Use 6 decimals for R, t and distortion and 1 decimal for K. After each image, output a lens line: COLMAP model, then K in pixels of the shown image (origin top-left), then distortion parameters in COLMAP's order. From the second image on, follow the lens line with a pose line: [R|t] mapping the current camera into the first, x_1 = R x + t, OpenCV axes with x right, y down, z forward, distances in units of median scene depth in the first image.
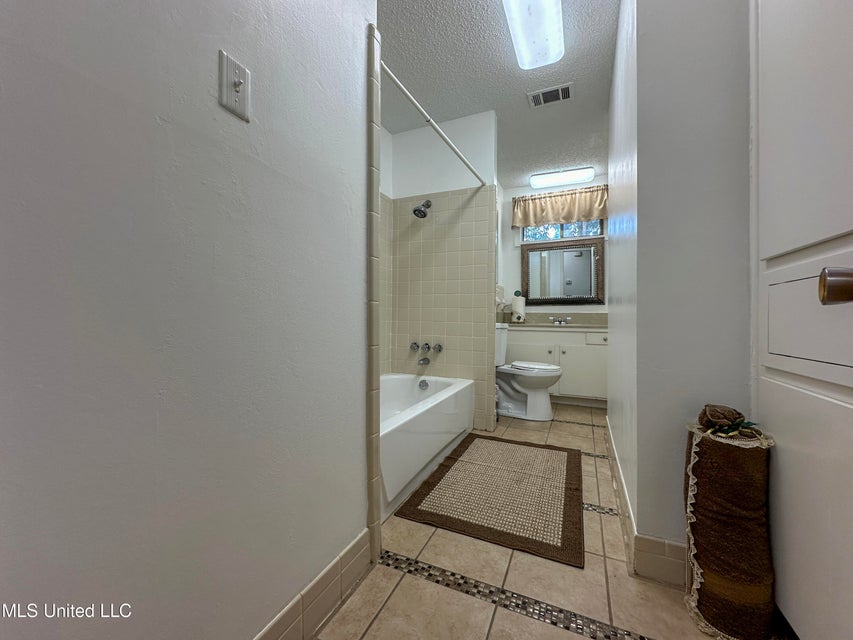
lens RADIAL K [[341.5, 0, 427.5], [0, 341.5, 320.7], [0, 0, 1]] dist [0.000909, -0.000001]
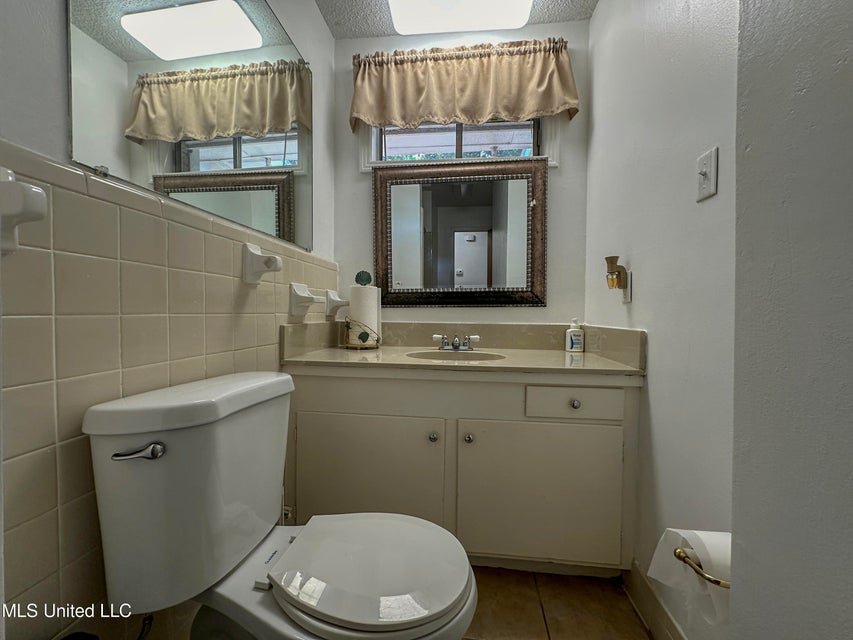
lens RADIAL K [[341.5, 0, 427.2], [0, 341.5, 319.1], [0, 0, 1]] dist [0.000909, -0.000001]
pose [[0.952922, -0.004199, 0.303187, 0.214989], [-0.000530, 0.999880, 0.015513, -0.035864], [-0.303215, -0.014943, 0.952805, 0.580862]]
